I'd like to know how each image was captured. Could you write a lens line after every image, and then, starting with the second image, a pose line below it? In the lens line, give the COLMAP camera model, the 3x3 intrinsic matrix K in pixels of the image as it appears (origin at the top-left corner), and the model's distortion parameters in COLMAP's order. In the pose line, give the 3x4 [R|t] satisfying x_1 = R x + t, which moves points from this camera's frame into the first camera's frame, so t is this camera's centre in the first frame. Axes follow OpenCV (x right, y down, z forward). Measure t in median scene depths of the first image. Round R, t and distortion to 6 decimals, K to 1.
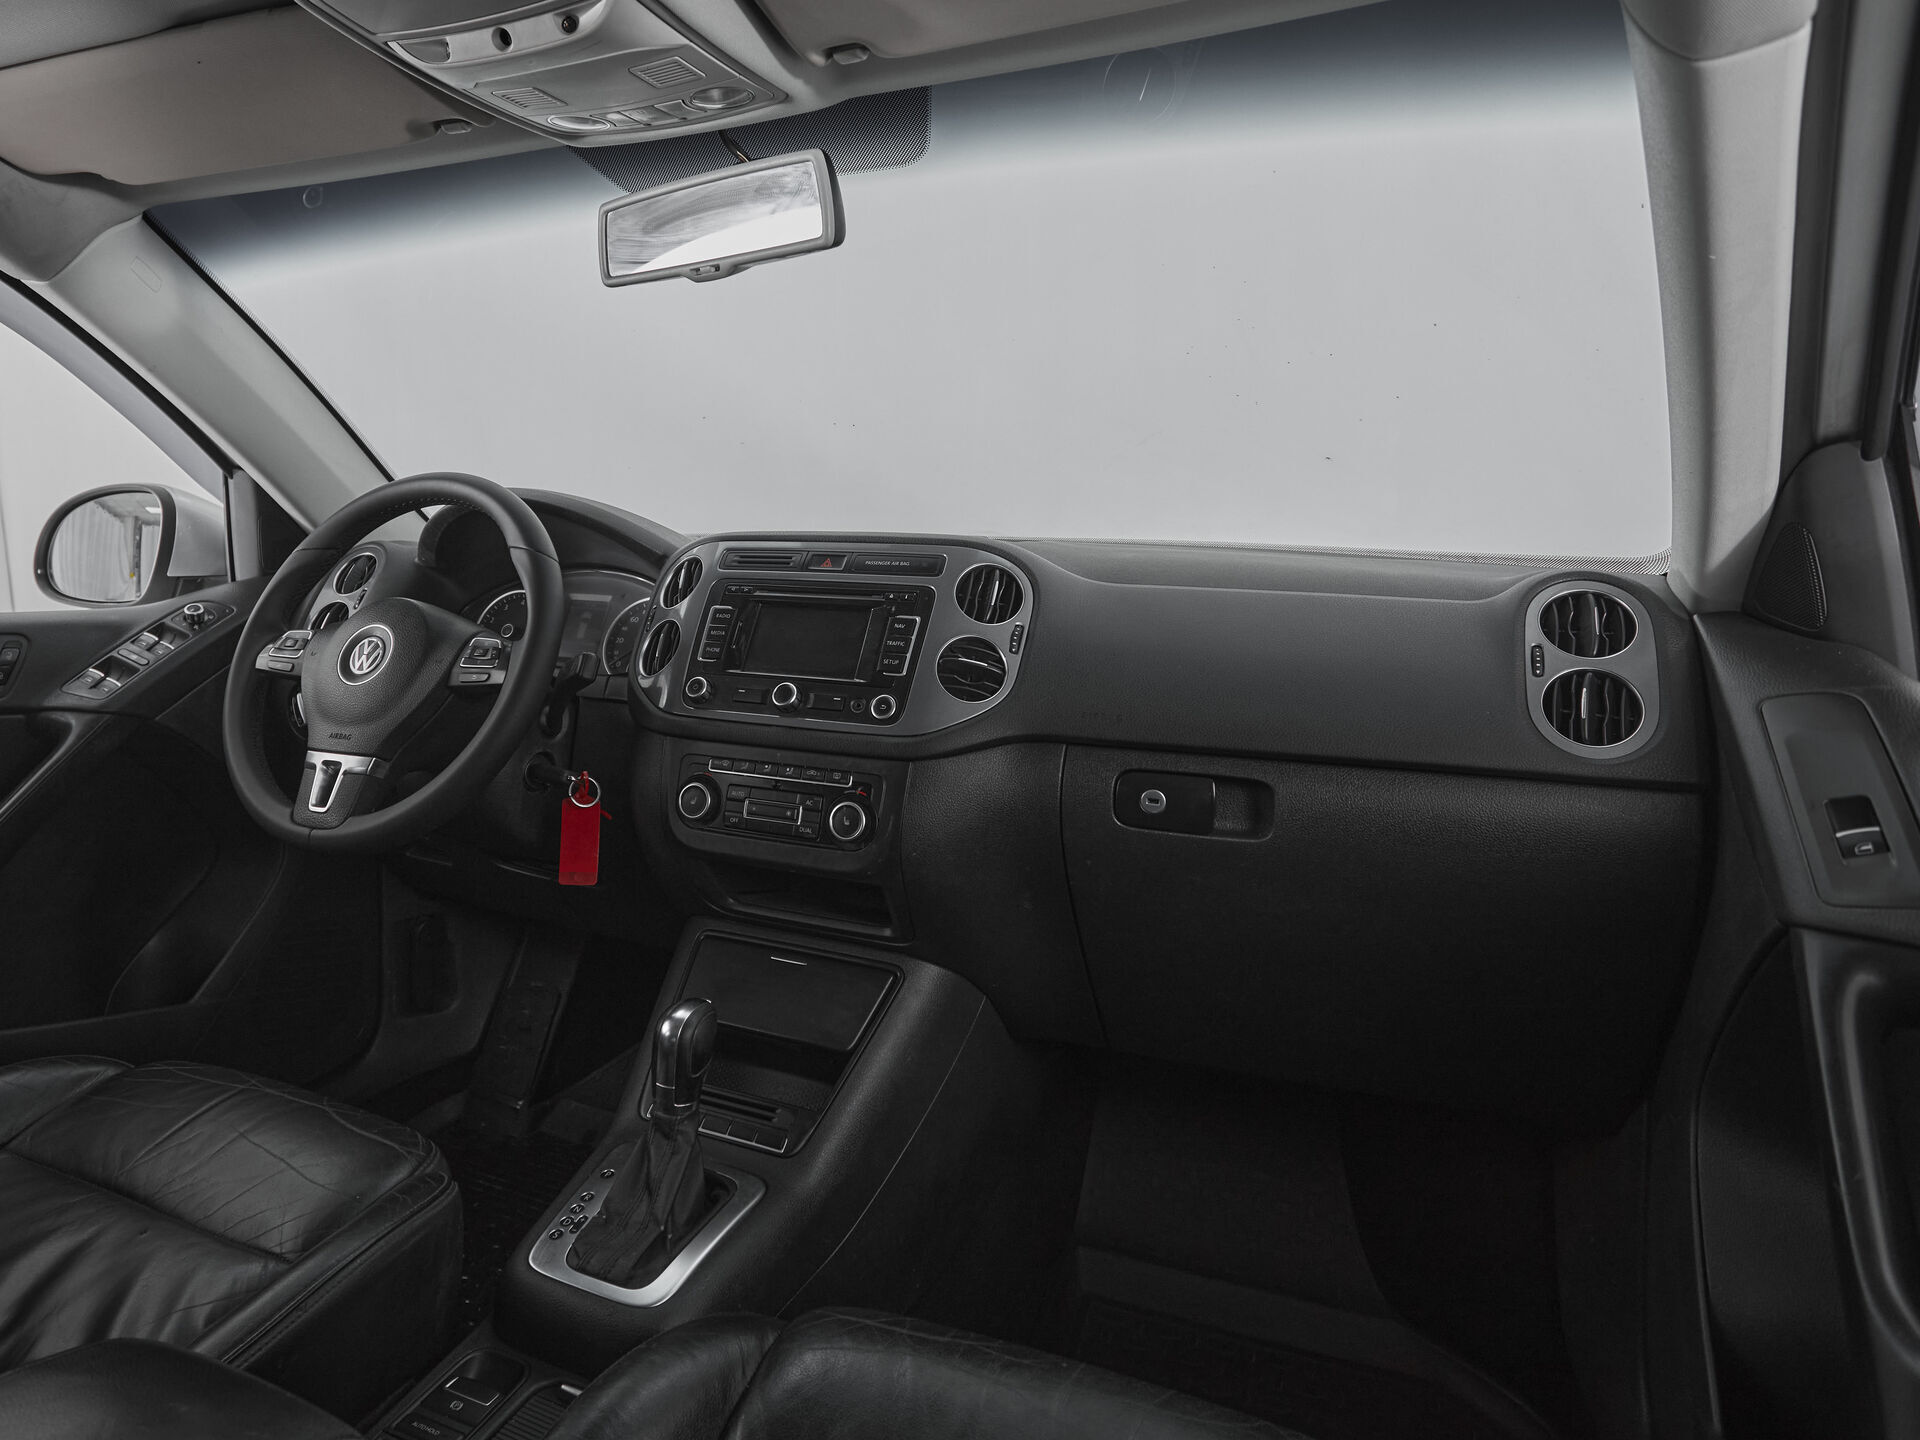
lens RADIAL K [[1194.9, 0, 822.2], [0, 1194.9, 647.1], [0, 0, 1]] dist [-0.005776, -0.000125]
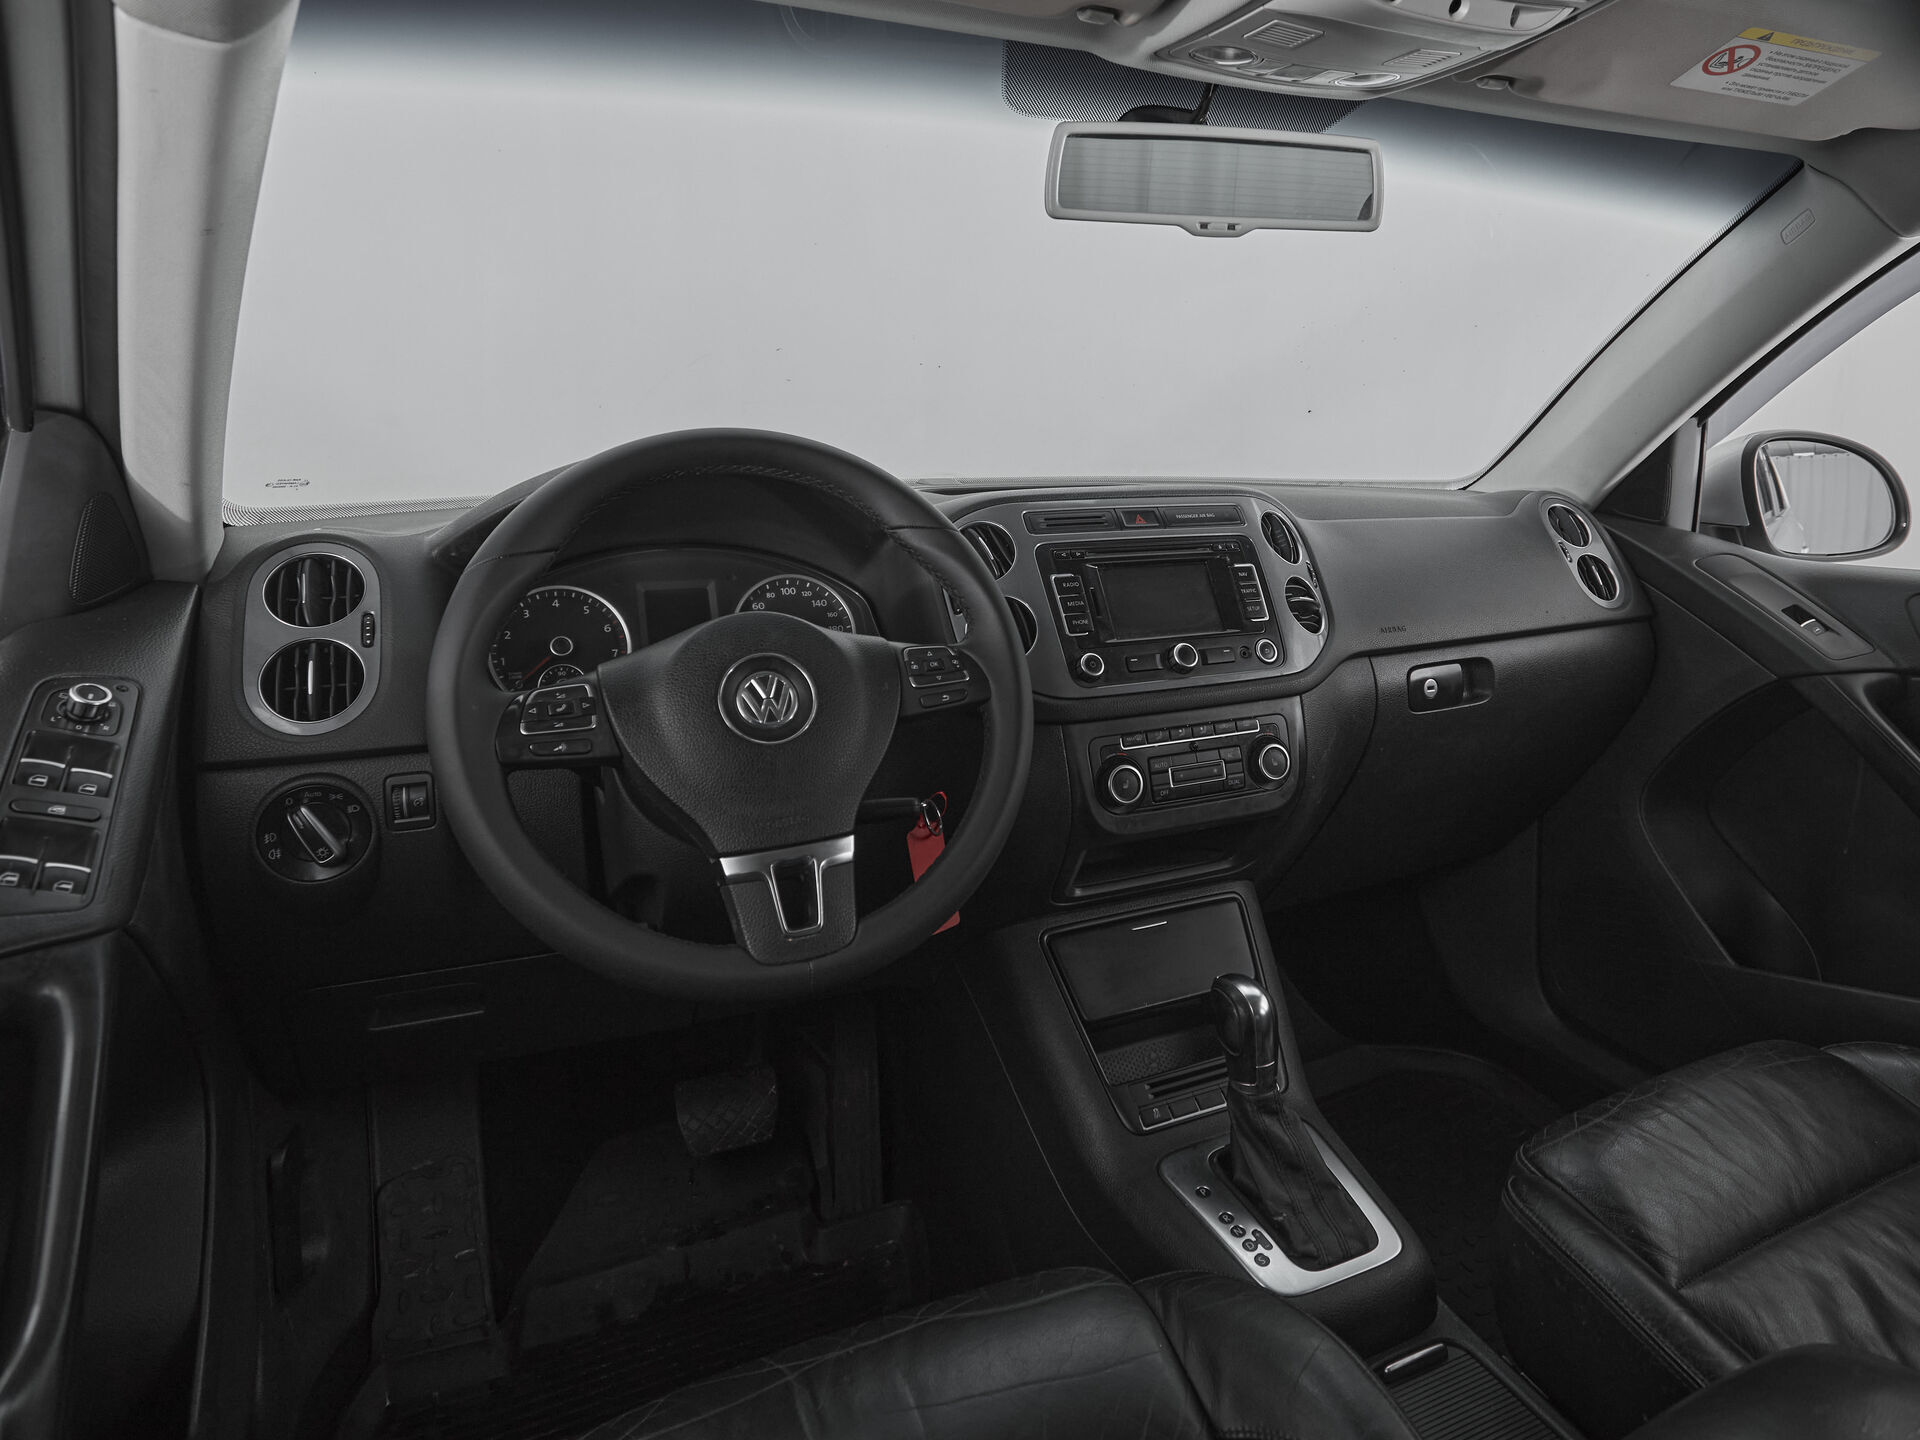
lens RADIAL K [[1227.5, 0, 1074.8], [0, 1227.5, 581.8], [0, 0, 1]] dist [-0.002469, -0.001899]
pose [[0.594861, -0.110454, 0.796204, -0.891850], [0.092410, 0.993344, 0.068761, -0.099599], [-0.798499, 0.032674, 0.601109, 0.459968]]
